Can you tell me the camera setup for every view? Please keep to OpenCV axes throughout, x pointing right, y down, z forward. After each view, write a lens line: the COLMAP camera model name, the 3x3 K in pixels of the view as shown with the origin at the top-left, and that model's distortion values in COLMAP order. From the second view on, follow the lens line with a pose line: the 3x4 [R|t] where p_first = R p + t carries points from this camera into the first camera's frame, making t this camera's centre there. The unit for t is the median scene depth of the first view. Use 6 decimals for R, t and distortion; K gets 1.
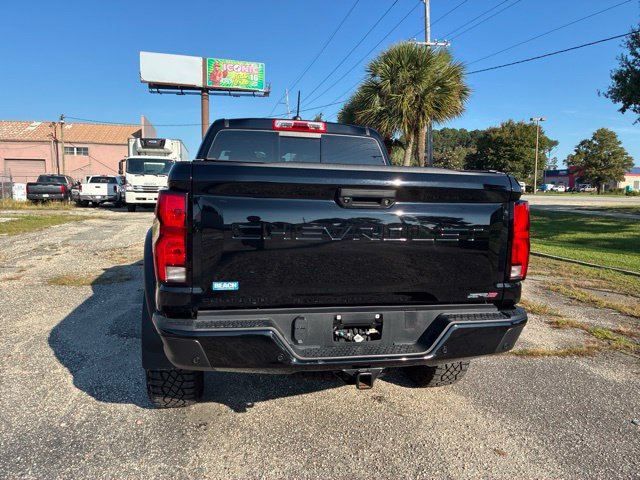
lens RADIAL K [[482.6, 0, 328.6], [0, 482.6, 239.1], [0, 0, 1]] dist [0.038806, -0.055579]
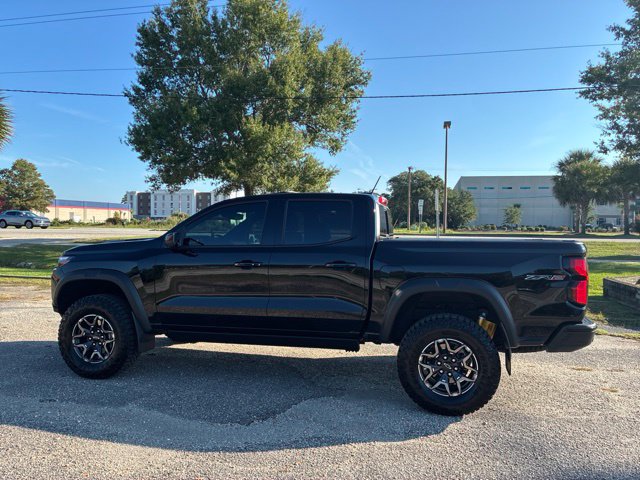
lens RADIAL K [[482.7, 0, 316.8], [0, 482.7, 239.6], [0, 0, 1]] dist [0.017487, -0.005921]
pose [[0.448137, -0.034367, 0.893304, -0.719562], [0.086256, 0.996261, -0.004943, -0.071623], [-0.889794, 0.079268, 0.449426, 0.300195]]
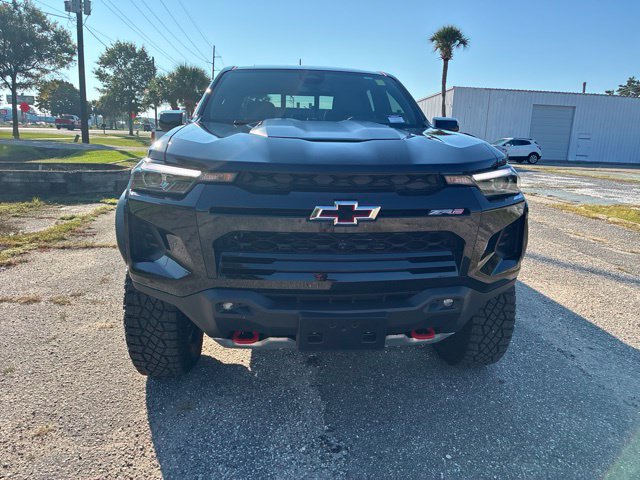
lens RADIAL K [[482.6, 0, 328.6], [0, 482.6, 239.1], [0, 0, 1]] dist [0.038806, -0.055579]
pose [[-0.991210, -0.076095, 0.108223, -0.170640], [-0.039664, 0.951326, 0.305623, -0.128708], [-0.126212, 0.298644, -0.945982, 1.287508]]
